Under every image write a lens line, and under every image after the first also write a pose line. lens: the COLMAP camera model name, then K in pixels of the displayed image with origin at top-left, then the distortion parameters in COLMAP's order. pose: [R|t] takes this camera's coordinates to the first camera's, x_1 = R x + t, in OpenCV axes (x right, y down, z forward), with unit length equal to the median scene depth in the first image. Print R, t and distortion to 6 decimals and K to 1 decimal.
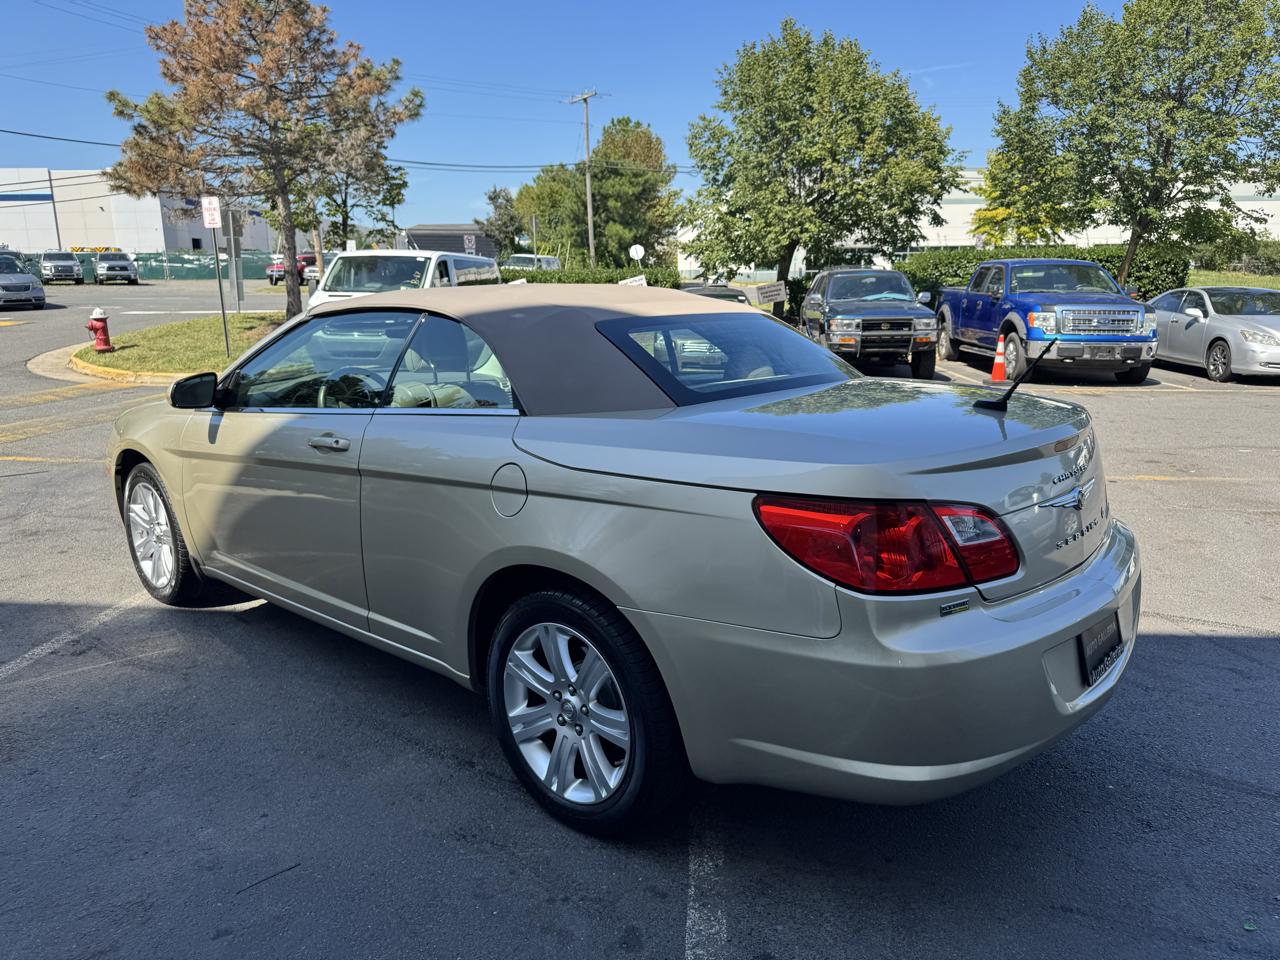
lens RADIAL K [[907.6, 0, 645.4], [0, 907.6, 477.0], [0, 0, 1]] dist [0.034511, -0.044160]
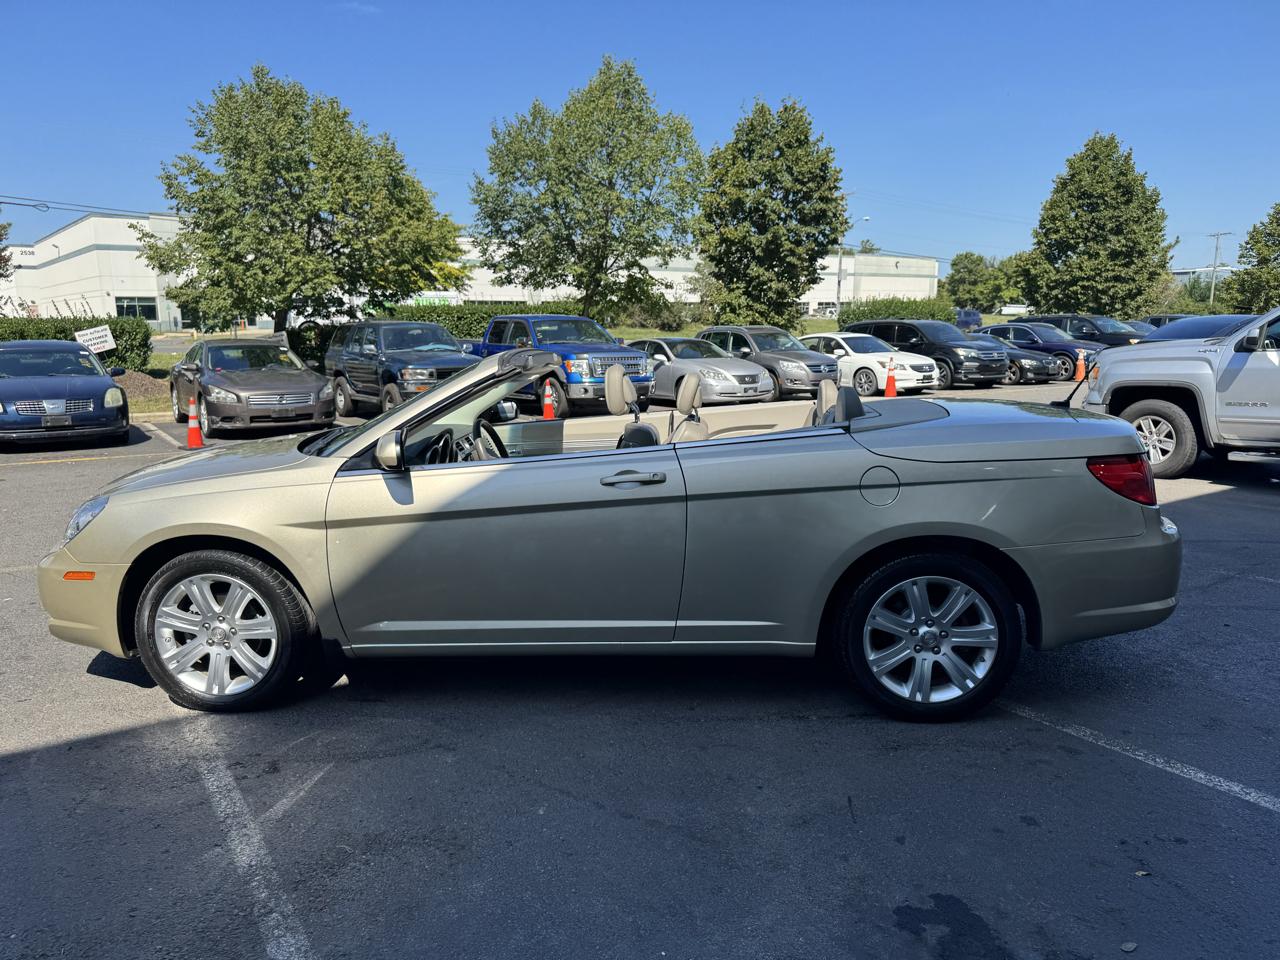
lens RADIAL K [[907.6, 0, 641.2], [0, 907.6, 491.3], [0, 0, 1]] dist [0.034511, -0.044160]
pose [[0.787645, -0.109048, 0.606402, -0.206064], [0.132858, 0.991119, 0.005664, -0.005381], [-0.601635, 0.076104, 0.795138, 0.022586]]
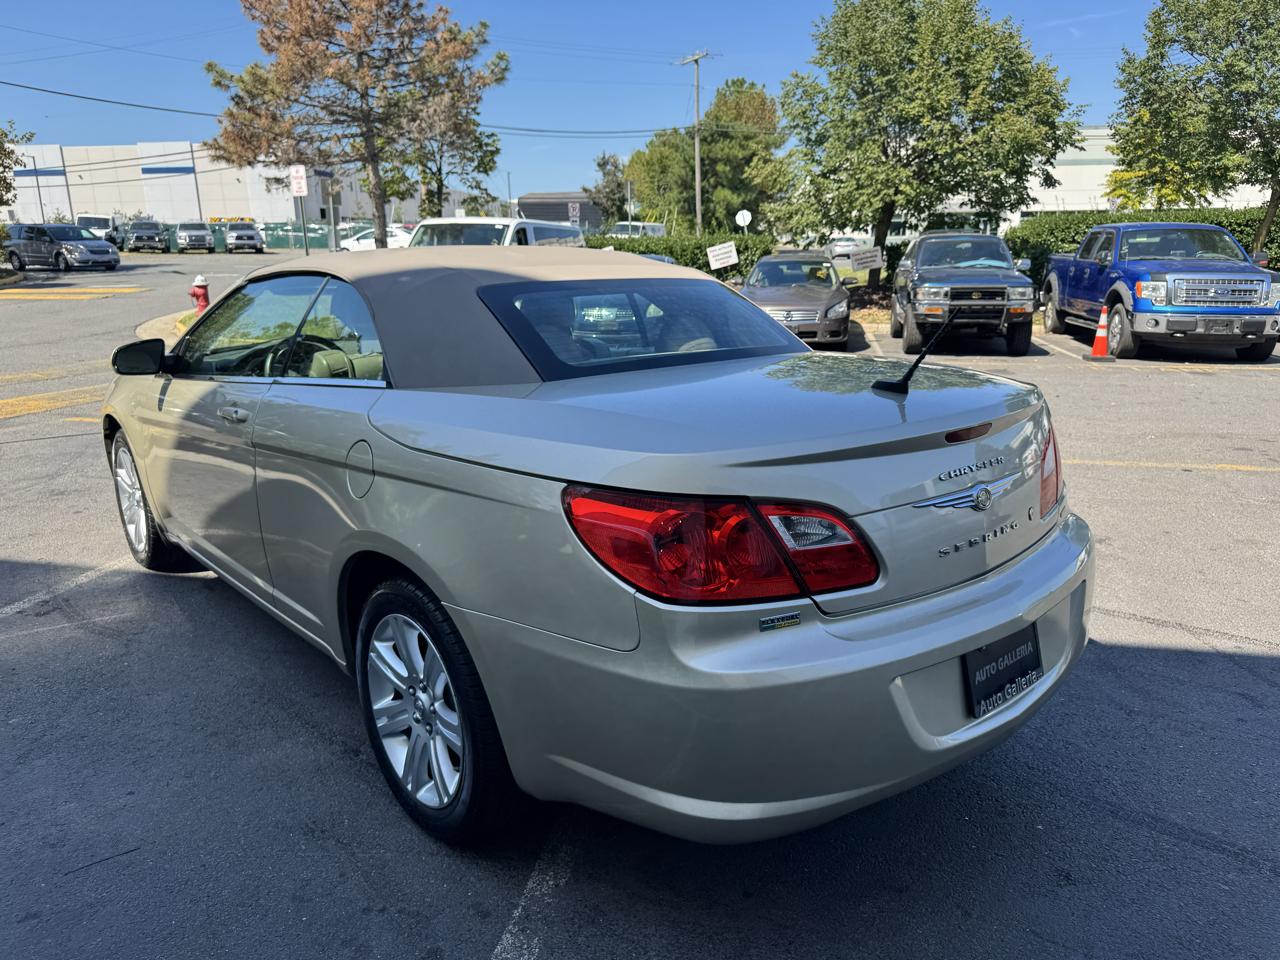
lens RADIAL K [[907.6, 0, 644.7], [0, 907.6, 490.4], [0, 0, 1]] dist [0.034511, -0.044160]
pose [[0.992334, 0.029788, -0.119942, 0.040884], [-0.024149, 0.998546, 0.048191, -0.002553], [0.121203, -0.044925, 0.991611, 0.018529]]
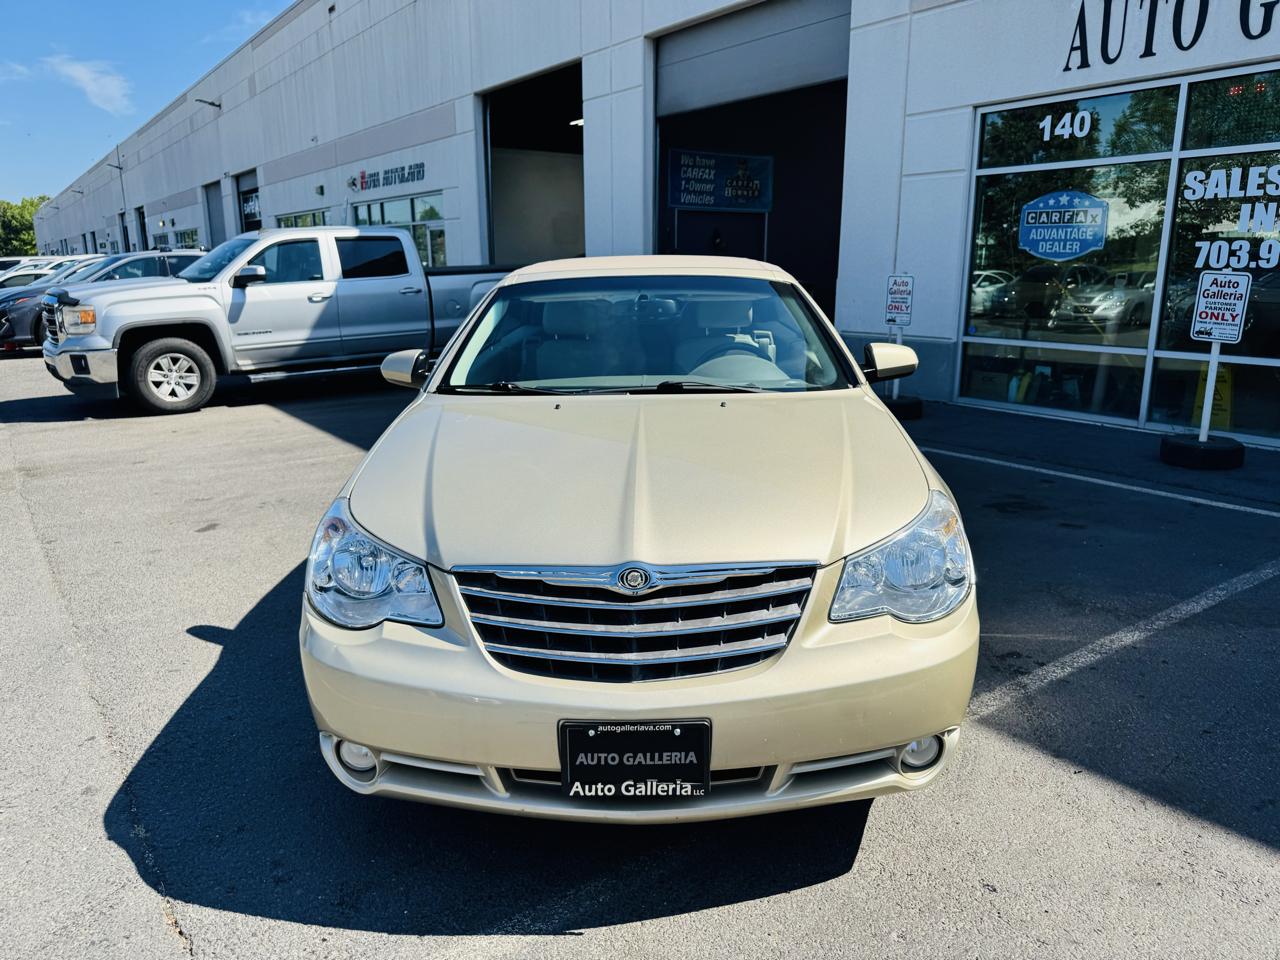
lens RADIAL K [[907.6, 0, 637.8], [0, 907.6, 492.1], [0, 0, 1]] dist [0.034511, -0.044160]
pose [[-0.644821, -0.170352, 0.745108, -0.254270], [0.175176, 0.915960, 0.361013, -0.086617], [-0.743988, 0.363314, -0.560789, 0.429604]]
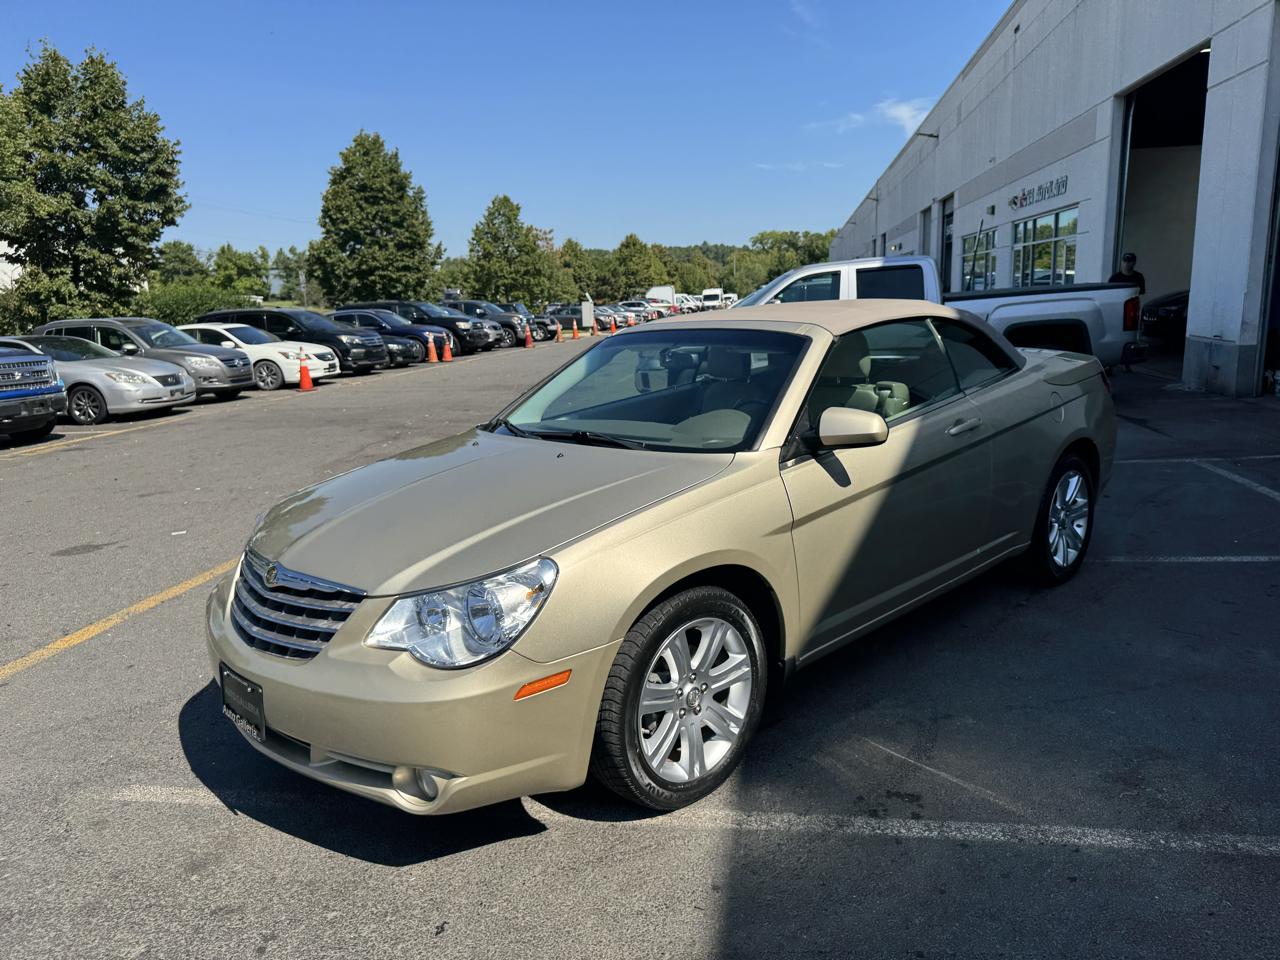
lens RADIAL K [[907.6, 0, 649.4], [0, 907.6, 486.4], [0, 0, 1]] dist [0.034511, -0.044160]
pose [[0.076539, -0.197521, 0.977306, -0.324773], [0.247707, 0.953218, 0.173253, -0.056847], [-0.965807, 0.228825, 0.121886, 0.262542]]
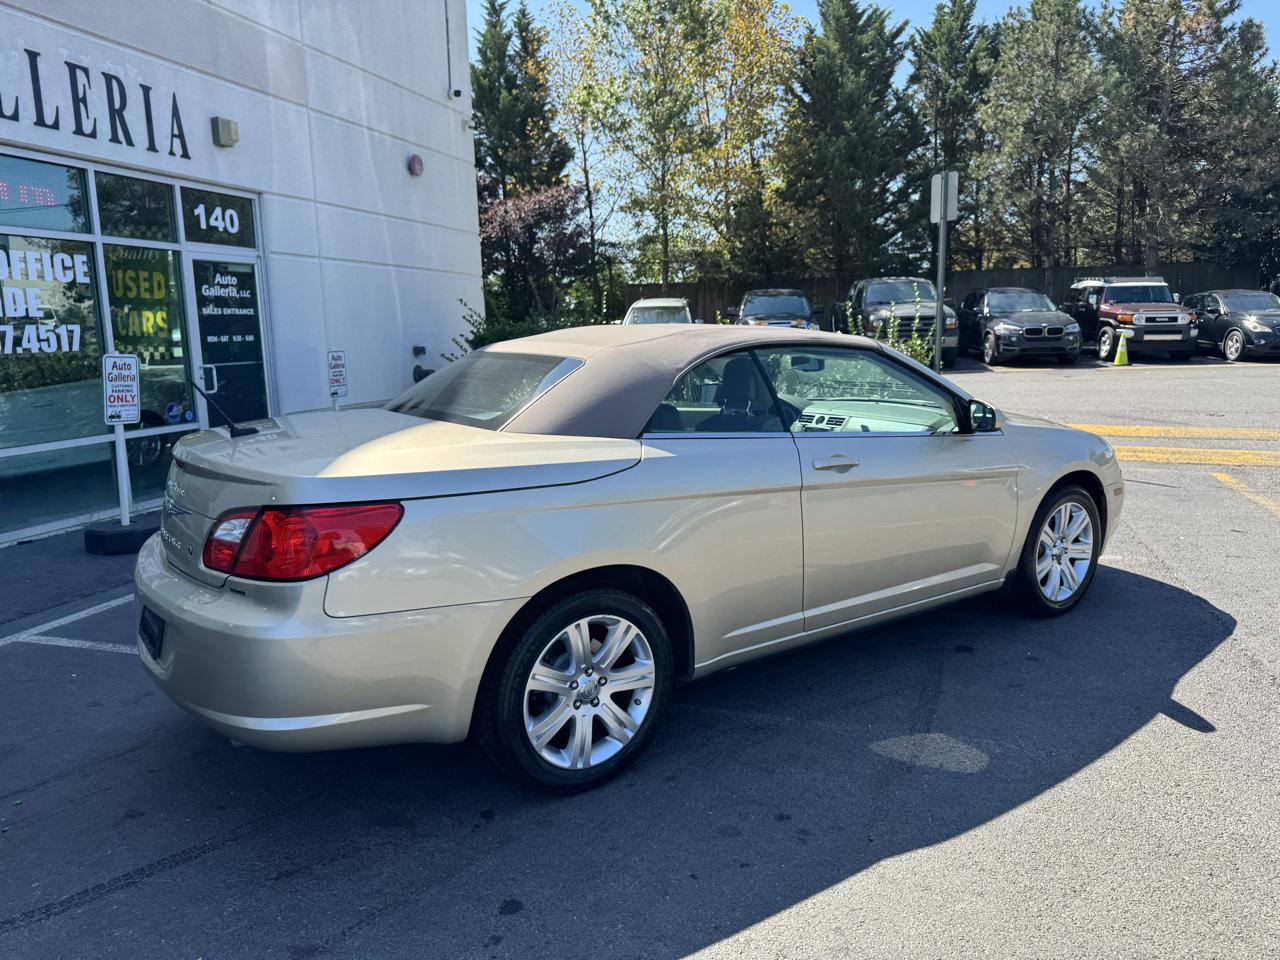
lens RADIAL K [[907.6, 0, 652.8], [0, 907.6, 489.8], [0, 0, 1]] dist [0.034511, -0.044160]
pose [[-0.204846, 0.184325, -0.961282, 0.237040], [-0.184683, 0.957189, 0.222895, -0.062441], [0.961213, 0.223191, -0.162035, 0.286325]]
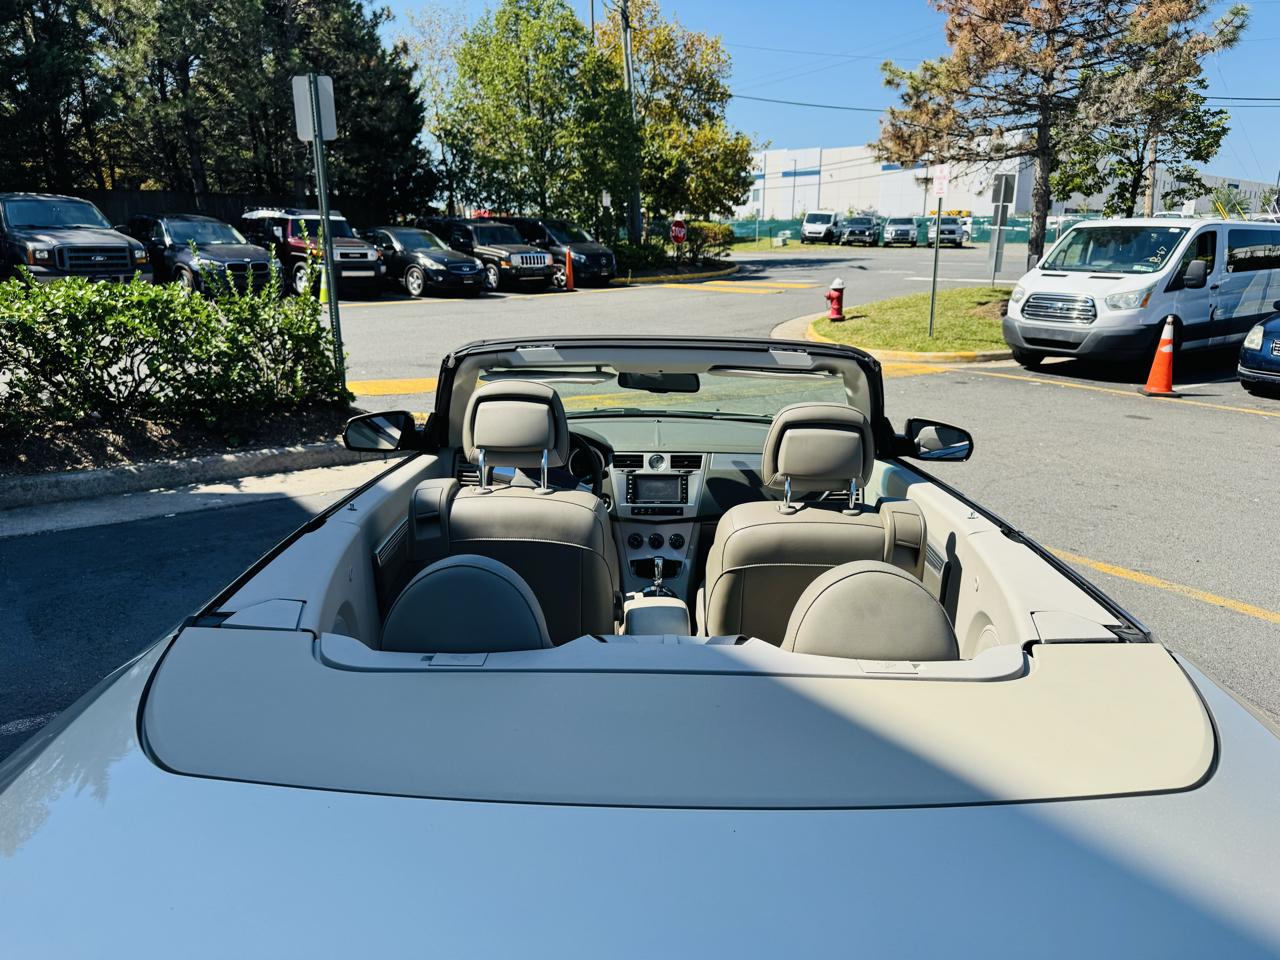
lens RADIAL K [[907.6, 0, 640.1], [0, 907.6, 492.3], [0, 0, 1]] dist [0.034511, -0.044160]
pose [[0.655448, 0.209452, -0.725615, 0.069813], [-0.168471, 0.977114, 0.129867, -0.045729], [0.736210, 0.037124, 0.675734, 0.145667]]
